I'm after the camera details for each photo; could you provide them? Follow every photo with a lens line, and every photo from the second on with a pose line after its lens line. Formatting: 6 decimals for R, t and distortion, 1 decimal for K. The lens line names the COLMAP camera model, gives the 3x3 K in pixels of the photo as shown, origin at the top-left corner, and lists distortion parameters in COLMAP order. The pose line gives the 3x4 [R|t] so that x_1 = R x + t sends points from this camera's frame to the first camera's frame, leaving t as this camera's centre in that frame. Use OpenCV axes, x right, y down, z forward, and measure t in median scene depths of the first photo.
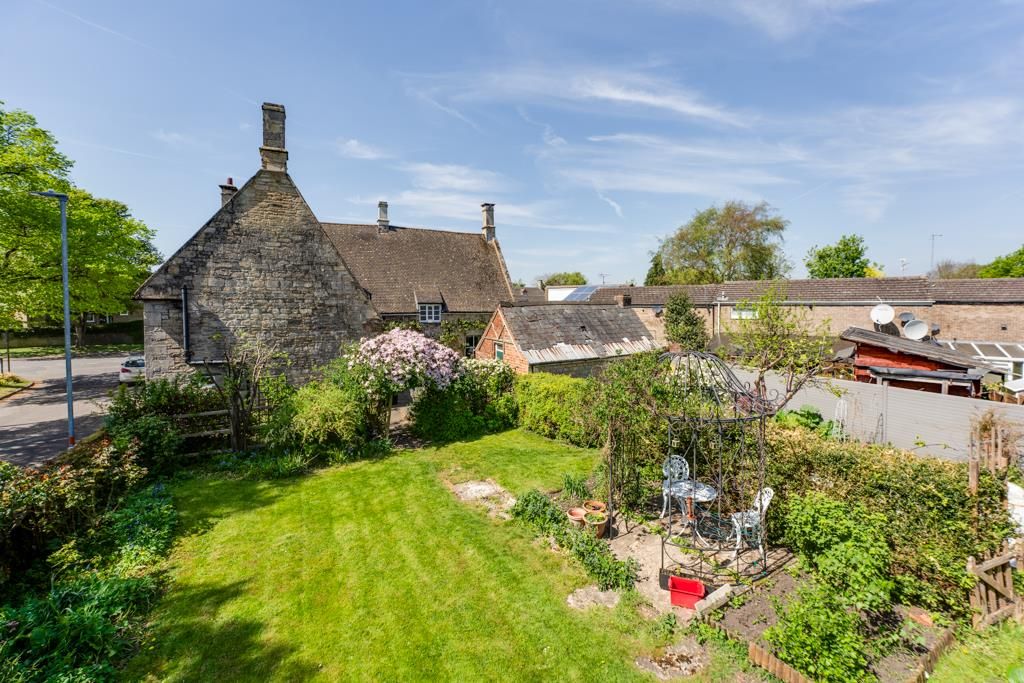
lens RADIAL K [[414.0, 0, 524.5], [0, 414.0, 315.0], [0, 0, 1]] dist [0.000714, 0.000013]
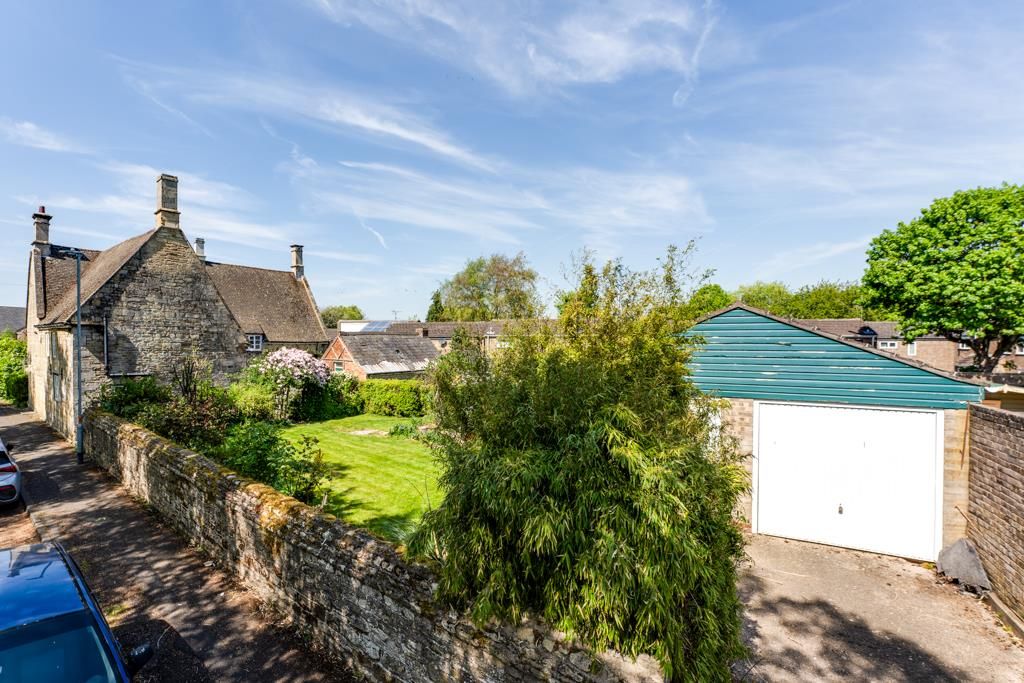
lens RADIAL K [[475.1, 0, 464.0], [0, 475.1, 344.8], [0, 0, 1]] dist [-0.000880, -0.000126]
pose [[0.928150, 0.000604, 0.372206, -0.289180], [0.007091, 0.999788, -0.019305, 0.050266], [-0.372139, 0.020557, 0.927949, -0.666211]]
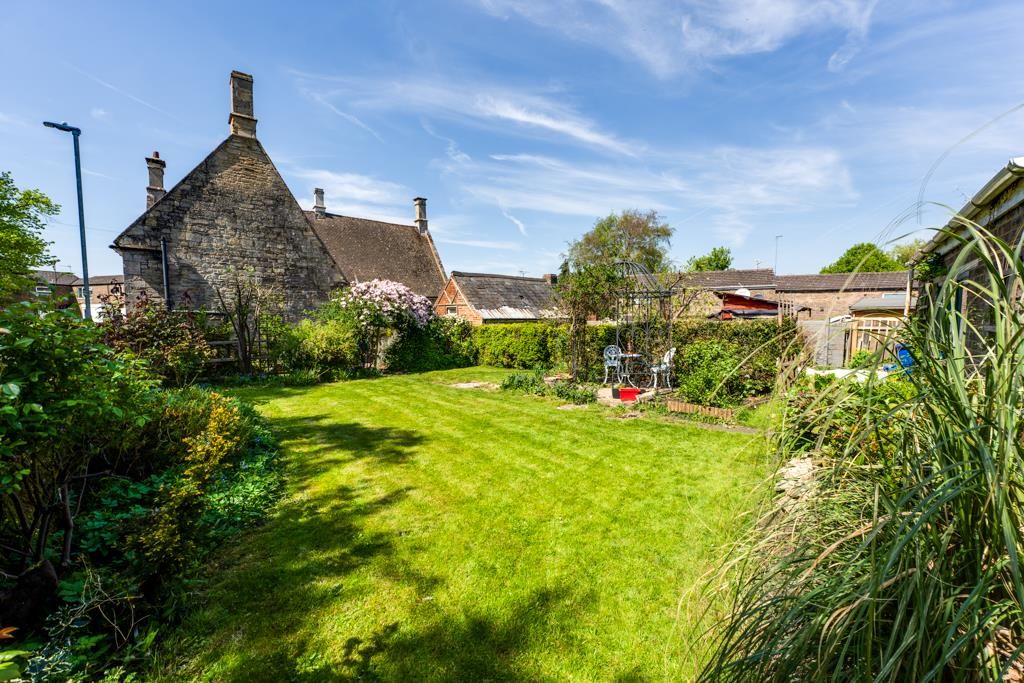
lens RADIAL K [[409.4, 0, 512.0], [0, 409.4, 341.5], [0, 0, 1]] dist [0.003010, -0.000030]
pose [[0.980461, -0.018676, 0.195824, -0.137146], [0.014371, 0.999623, 0.023381, 0.155477], [-0.196187, -0.020111, 0.980360, -0.174136]]
